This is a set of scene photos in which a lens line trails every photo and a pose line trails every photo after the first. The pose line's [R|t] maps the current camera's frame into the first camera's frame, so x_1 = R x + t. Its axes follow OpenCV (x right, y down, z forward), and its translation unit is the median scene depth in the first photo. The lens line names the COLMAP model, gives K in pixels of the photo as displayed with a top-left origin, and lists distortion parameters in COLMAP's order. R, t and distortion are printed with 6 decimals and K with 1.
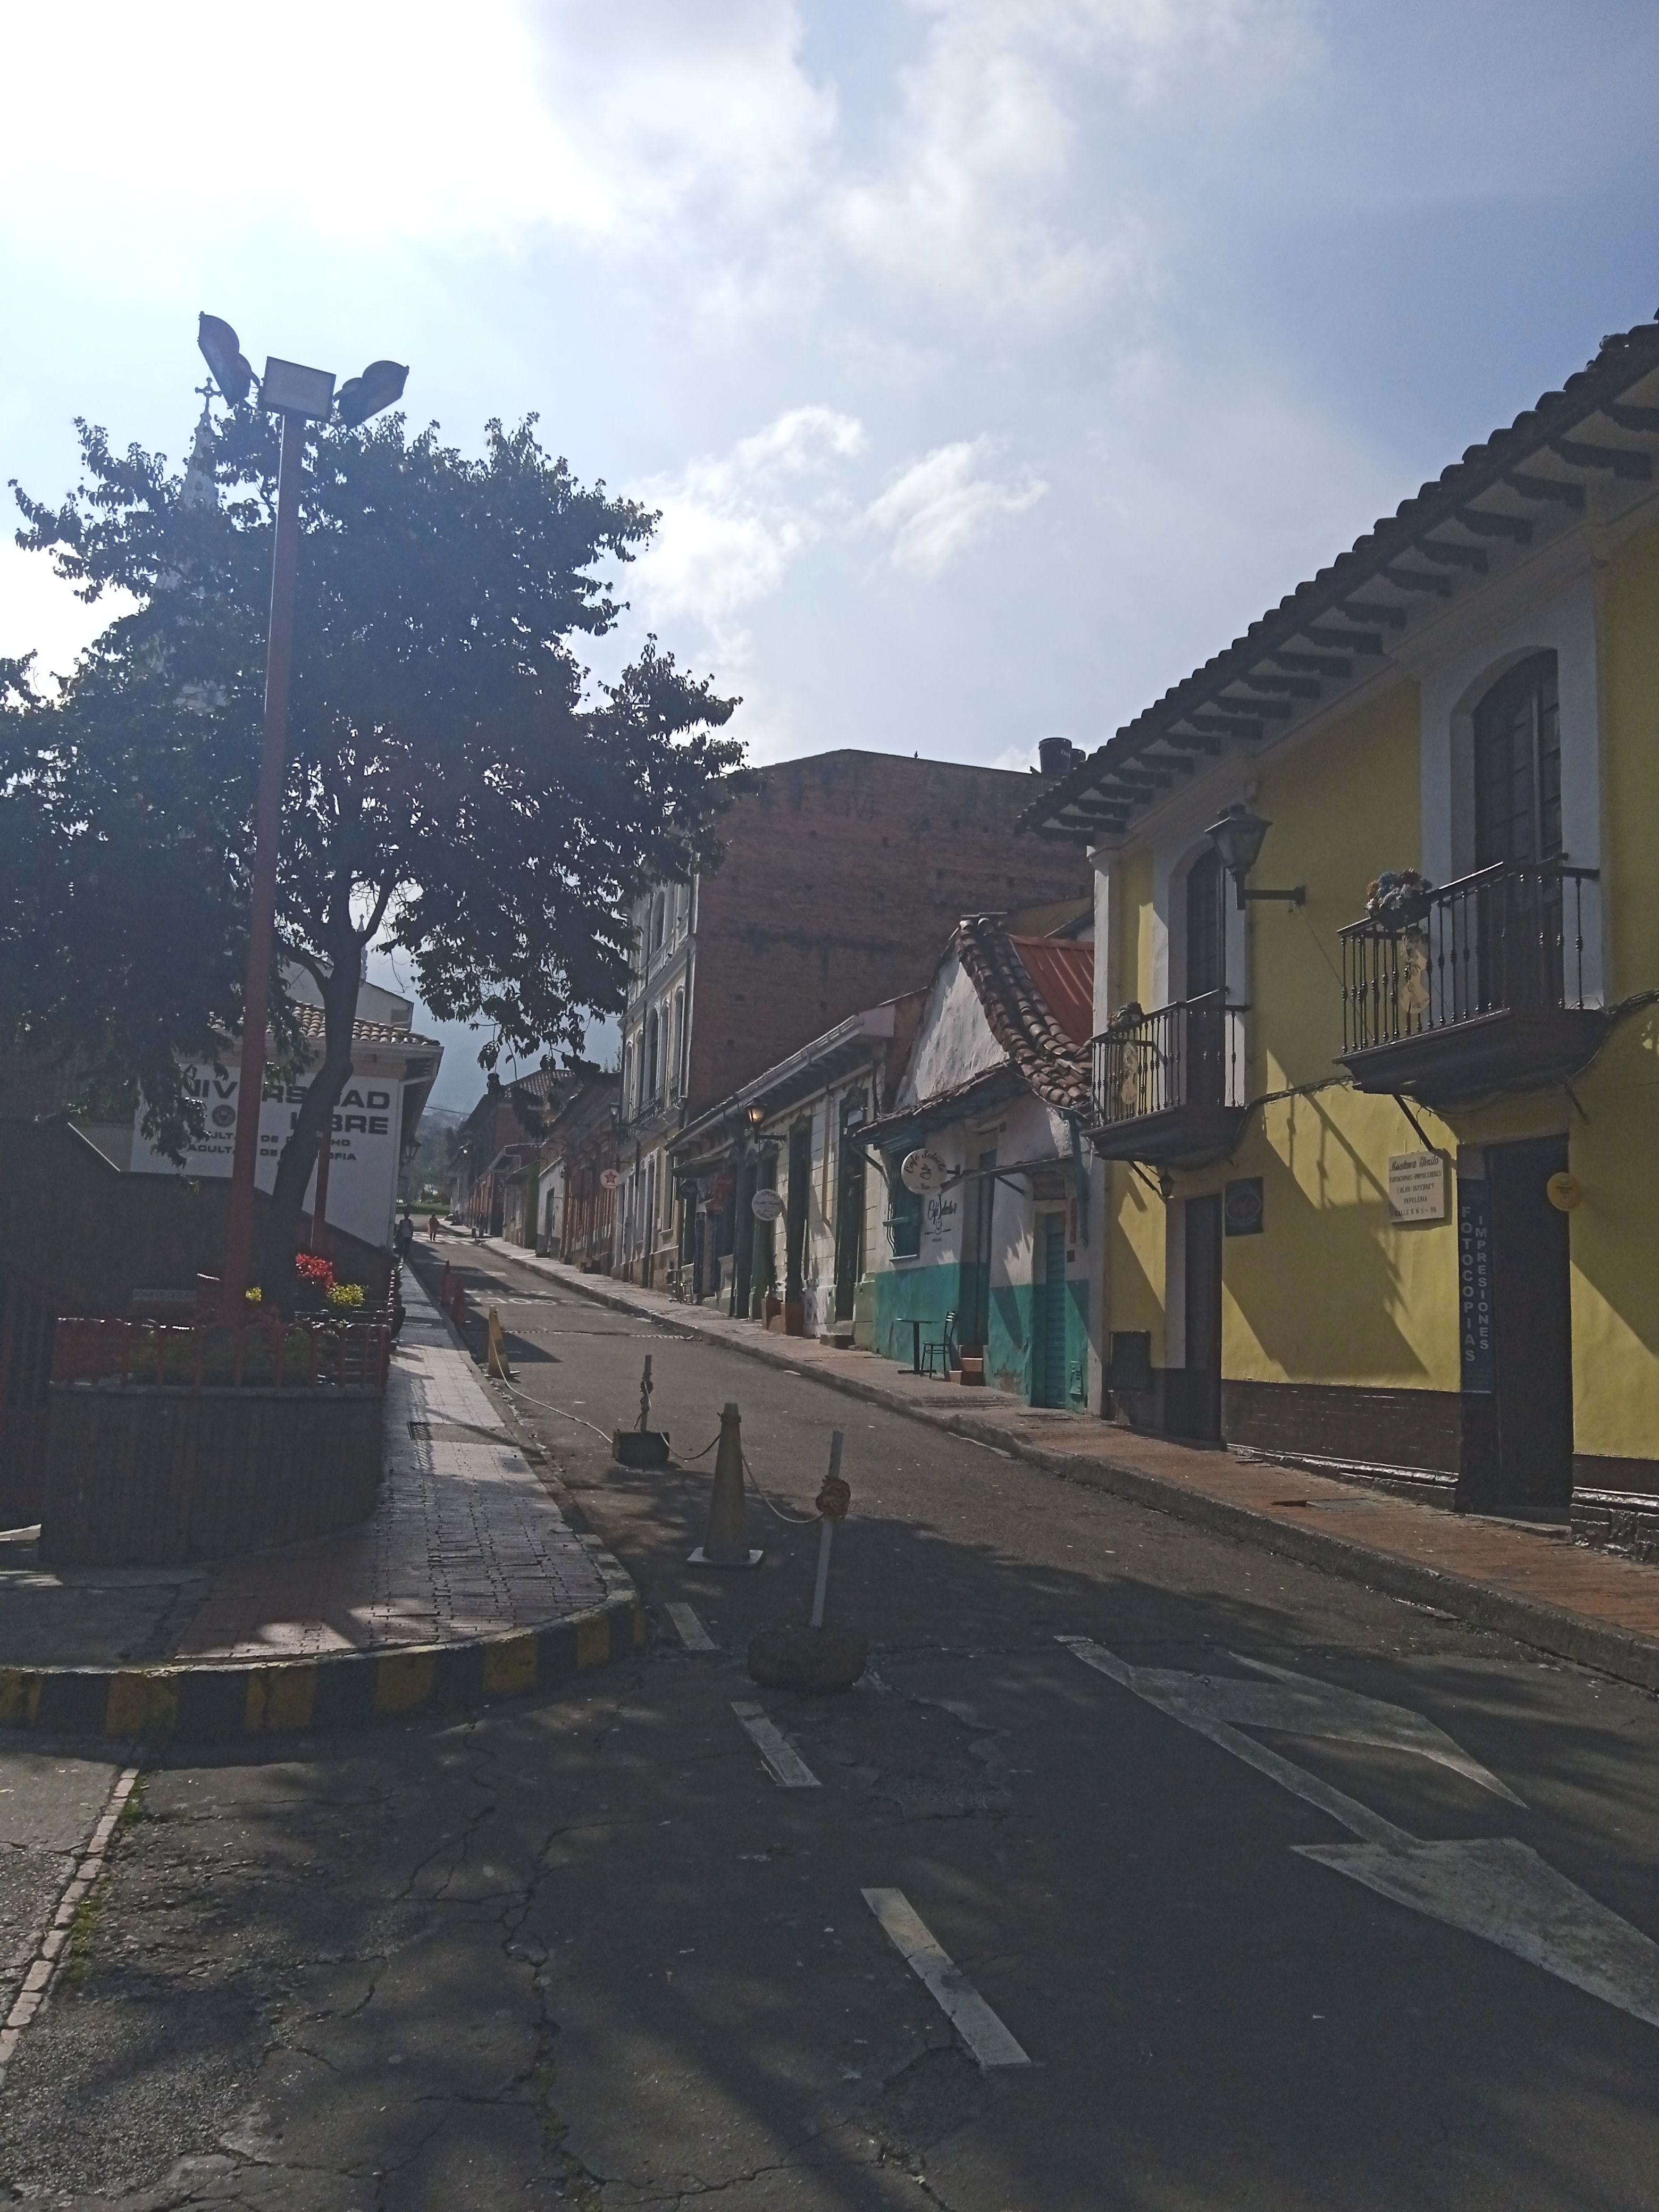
lens RADIAL K [[1839.7, 0, 839.6], [0, 1839.7, 1103.9], [0, 0, 1]] dist [0.030808, -0.002632]
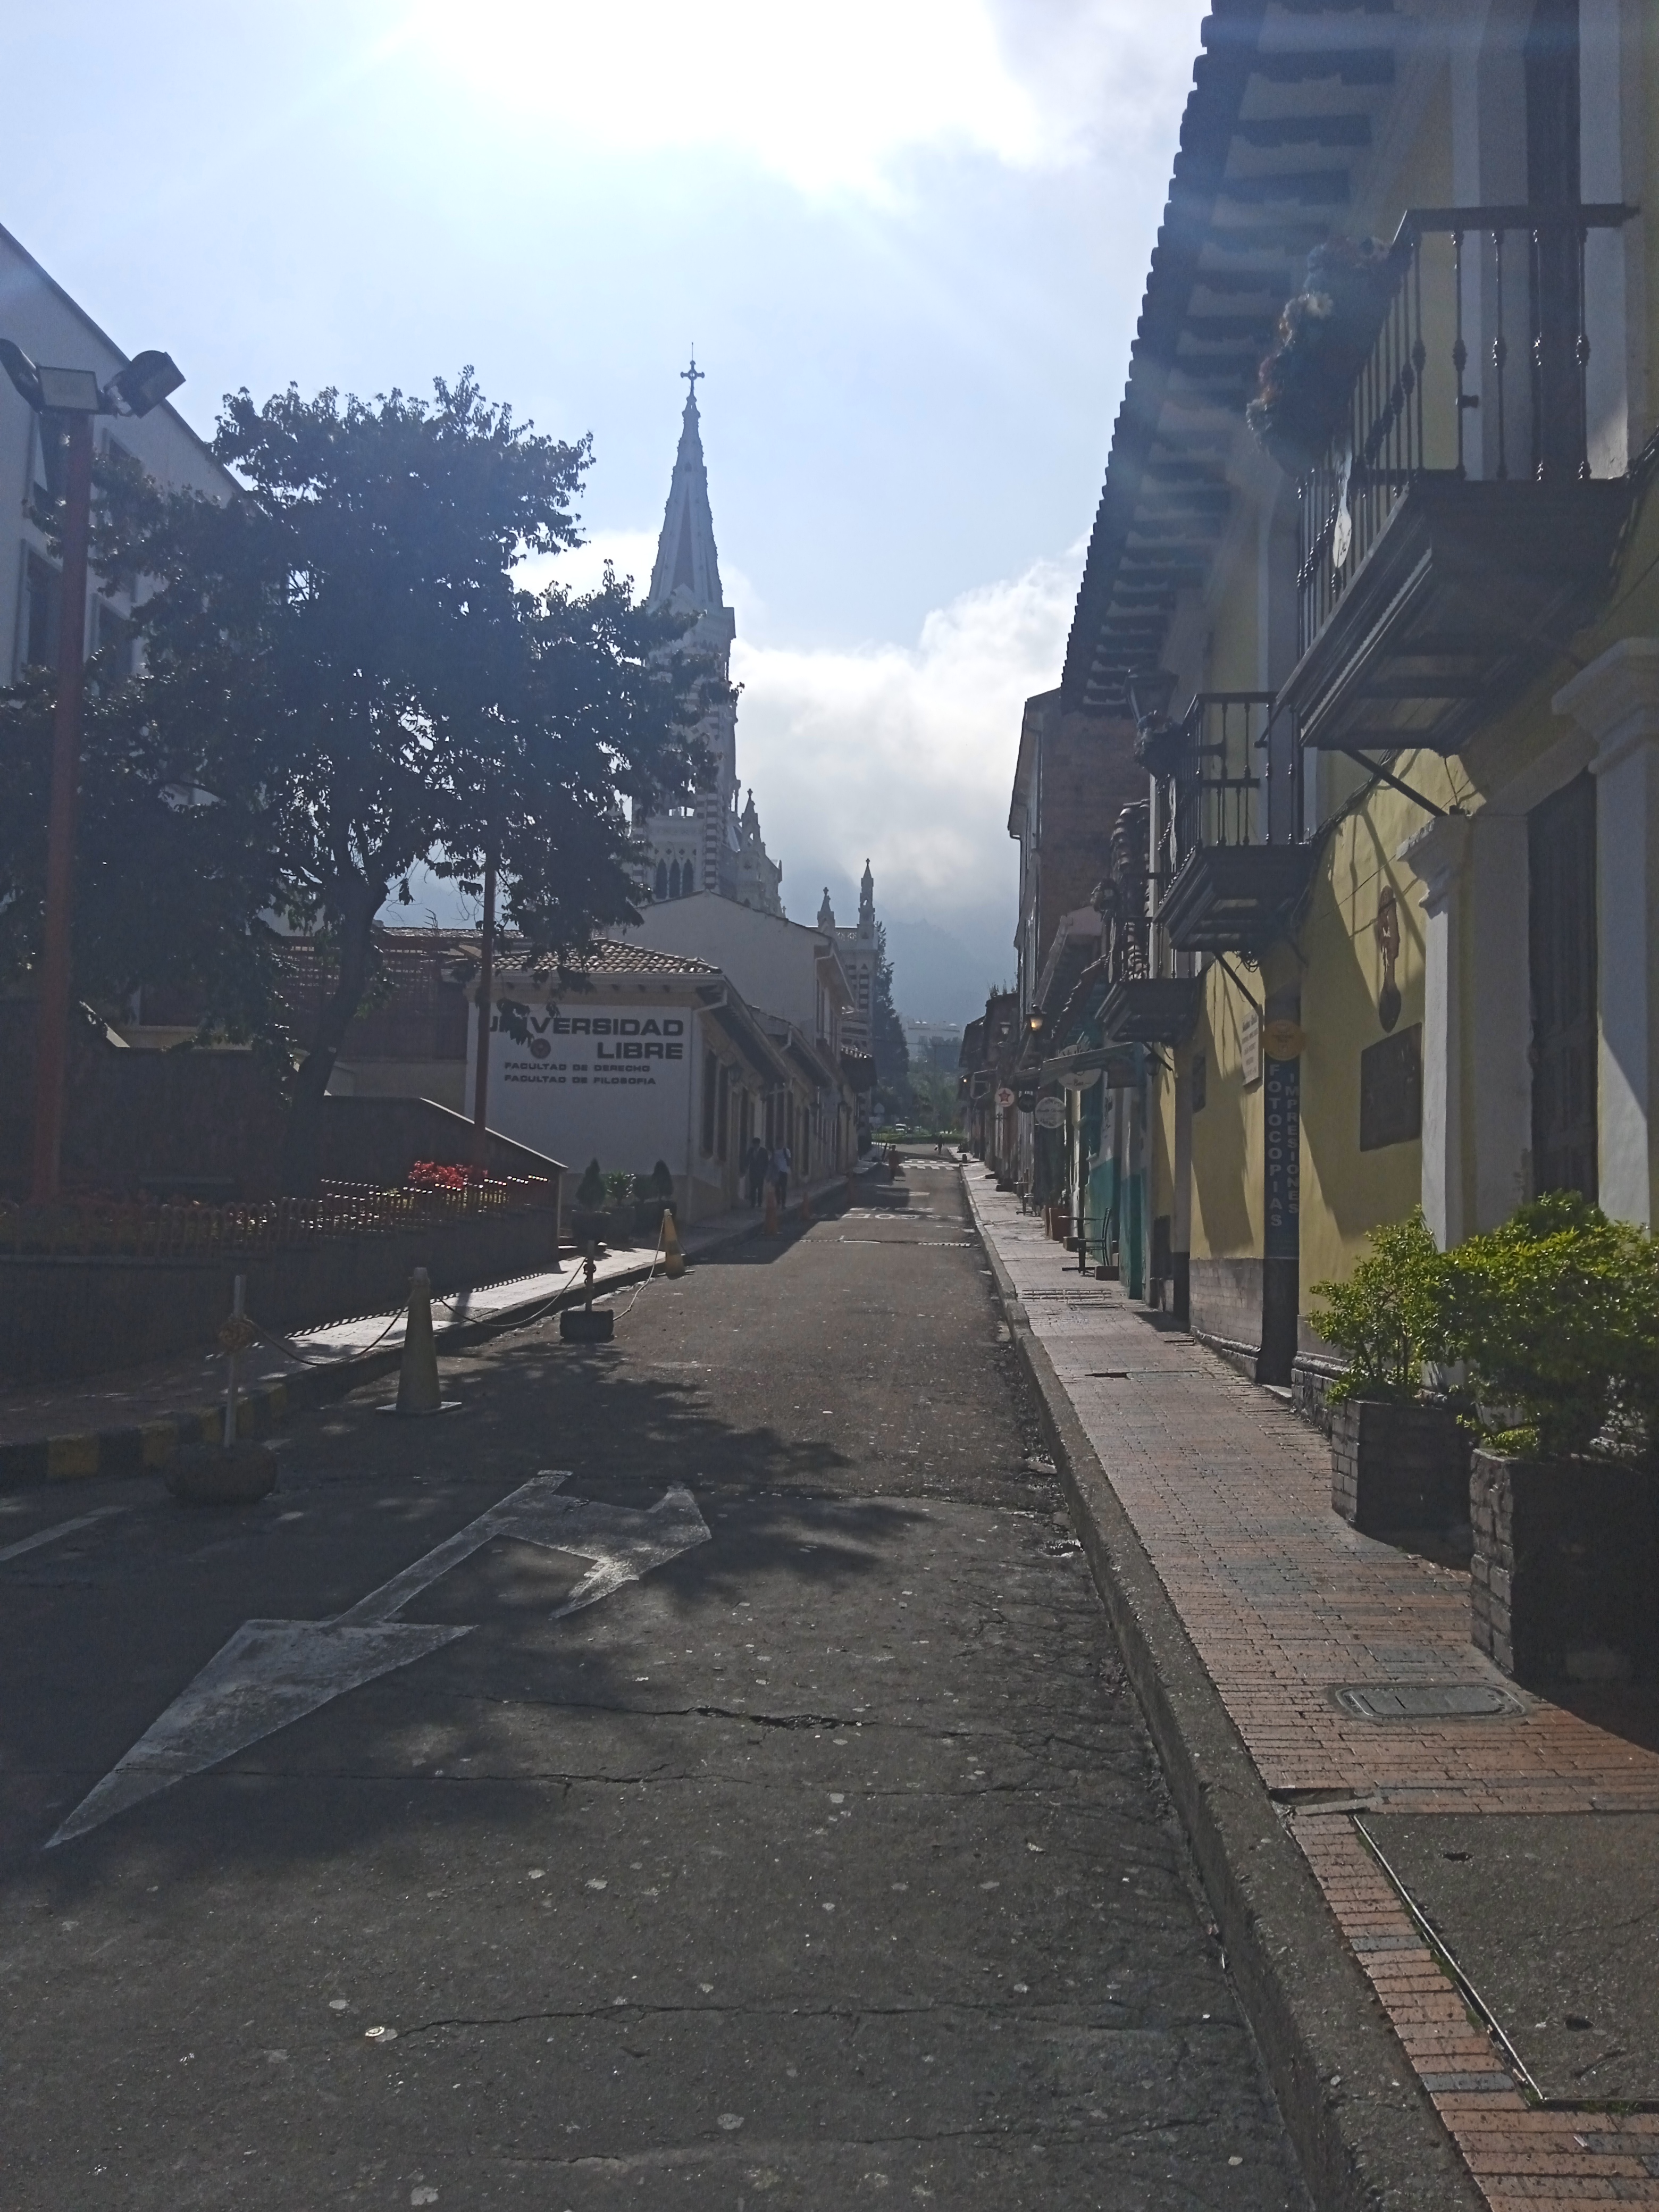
lens RADIAL K [[1839.7, 0, 839.6], [0, 1839.7, 1103.9], [0, 0, 1]] dist [0.030808, -0.002632]
pose [[0.948753, -0.038195, -0.313702, 0.175375], [0.050045, 0.998302, 0.029804, 0.015277], [0.312031, -0.043976, 0.949054, 0.015734]]
